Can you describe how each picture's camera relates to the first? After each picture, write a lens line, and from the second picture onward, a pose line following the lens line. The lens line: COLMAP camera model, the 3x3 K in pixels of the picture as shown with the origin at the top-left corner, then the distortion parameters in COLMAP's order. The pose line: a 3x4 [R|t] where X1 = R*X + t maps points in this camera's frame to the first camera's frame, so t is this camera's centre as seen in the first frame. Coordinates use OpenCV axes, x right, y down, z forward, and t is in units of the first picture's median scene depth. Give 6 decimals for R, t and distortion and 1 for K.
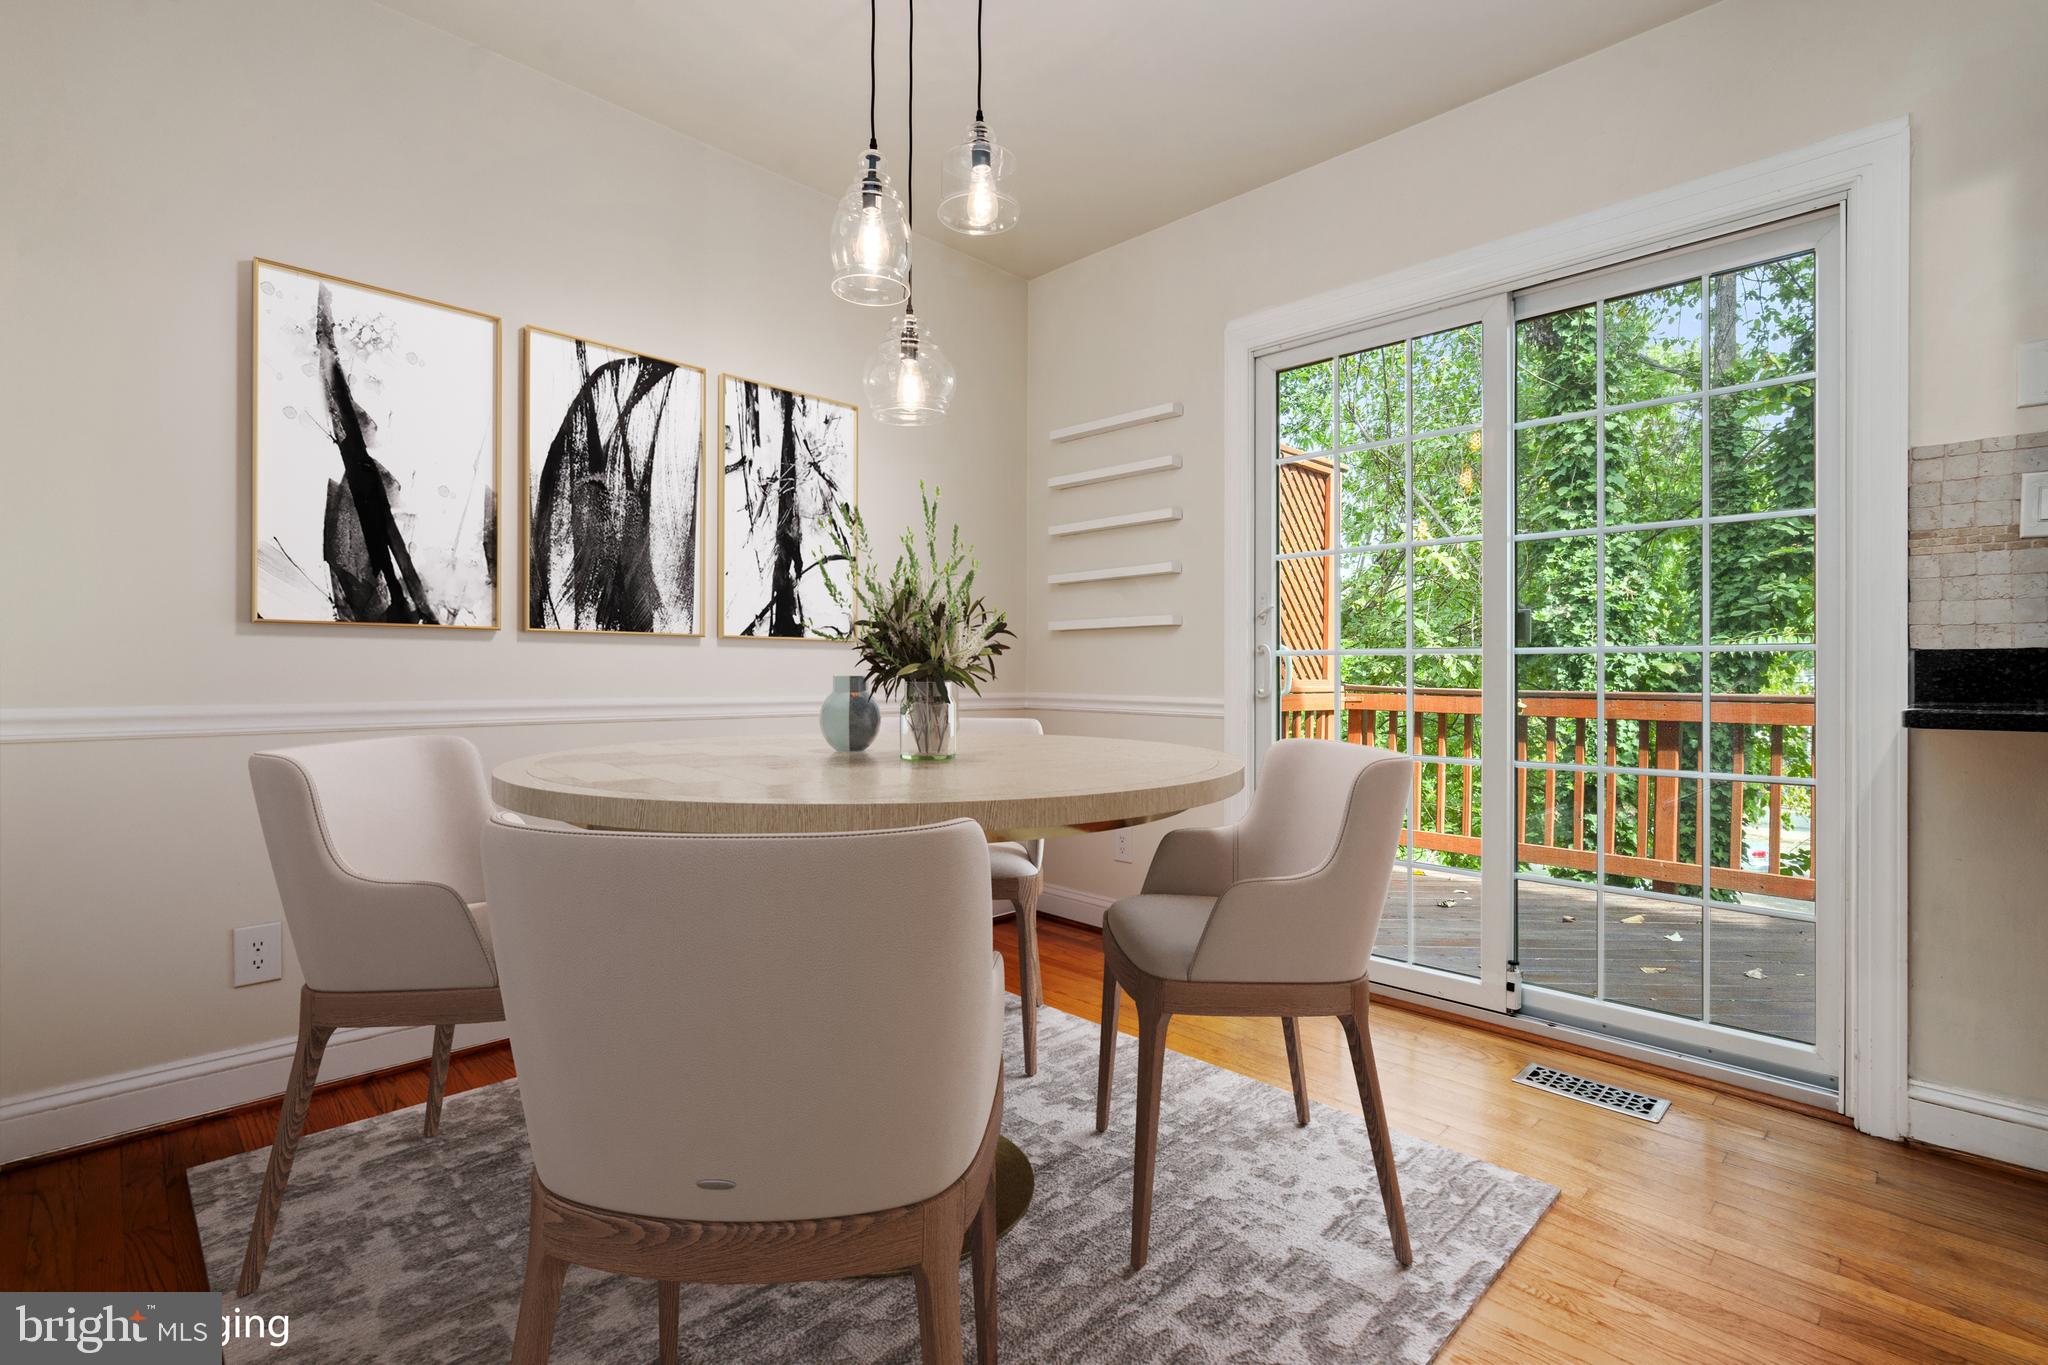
lens RADIAL K [[940.8, 0, 1027.7], [0, 940.8, 672.6], [0, 0, 1]] dist [-0.002502, 0.000961]
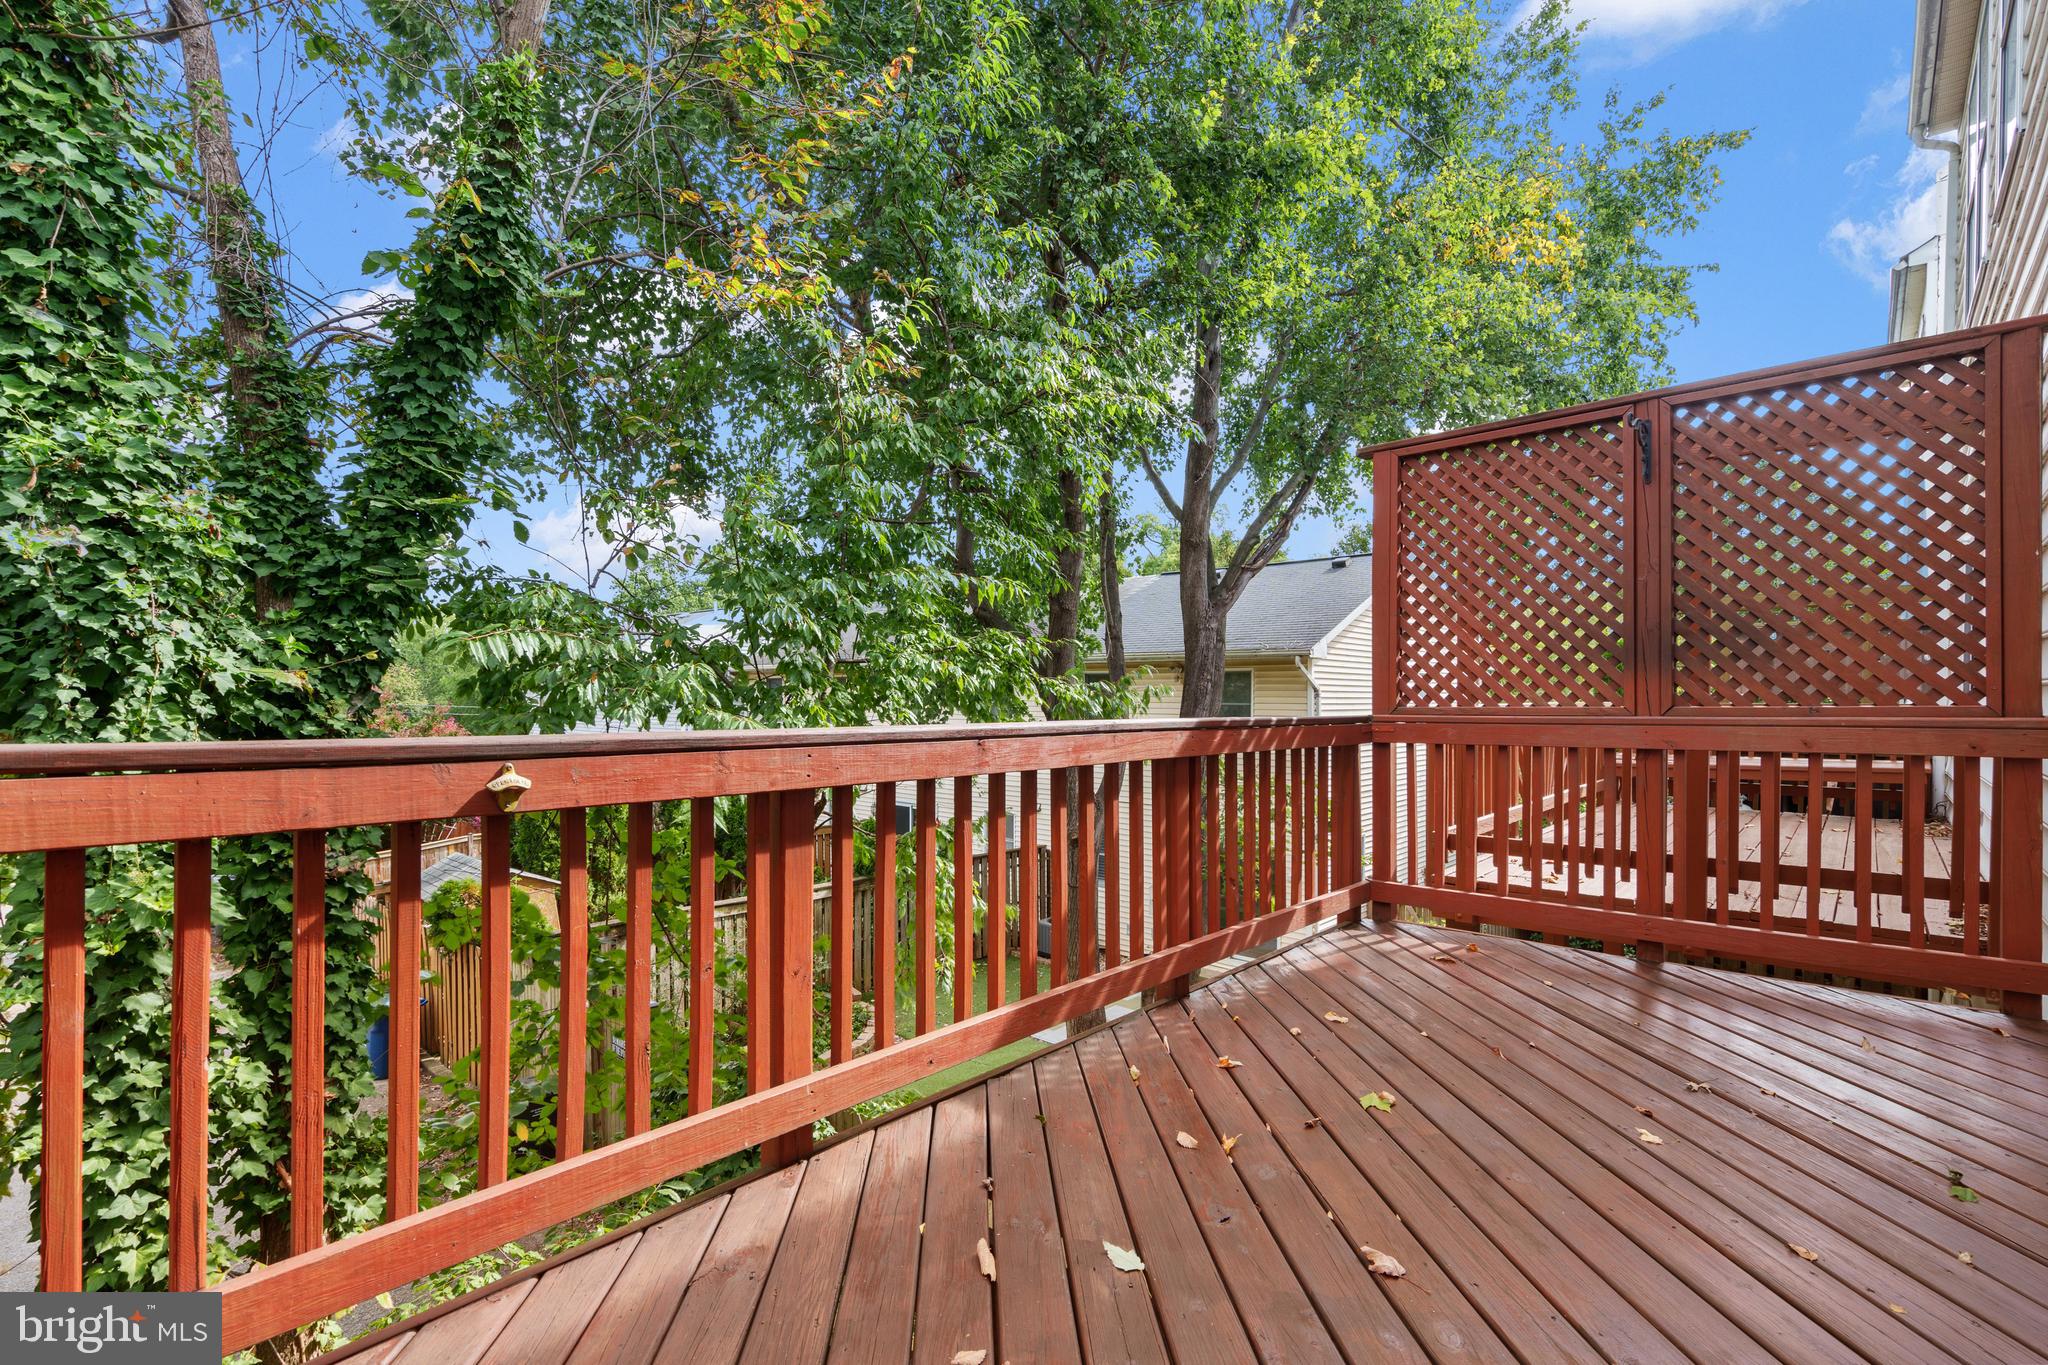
lens RADIAL K [[940.8, 0, 1027.7], [0, 940.8, 672.6], [0, 0, 1]] dist [-0.002502, 0.000961]
pose [[-0.055241, 0.013753, 0.998378, 0.125498], [0.003092, 0.999903, -0.013603, 0.001333], [-0.998468, 0.002335, -0.055278, 0.594165]]
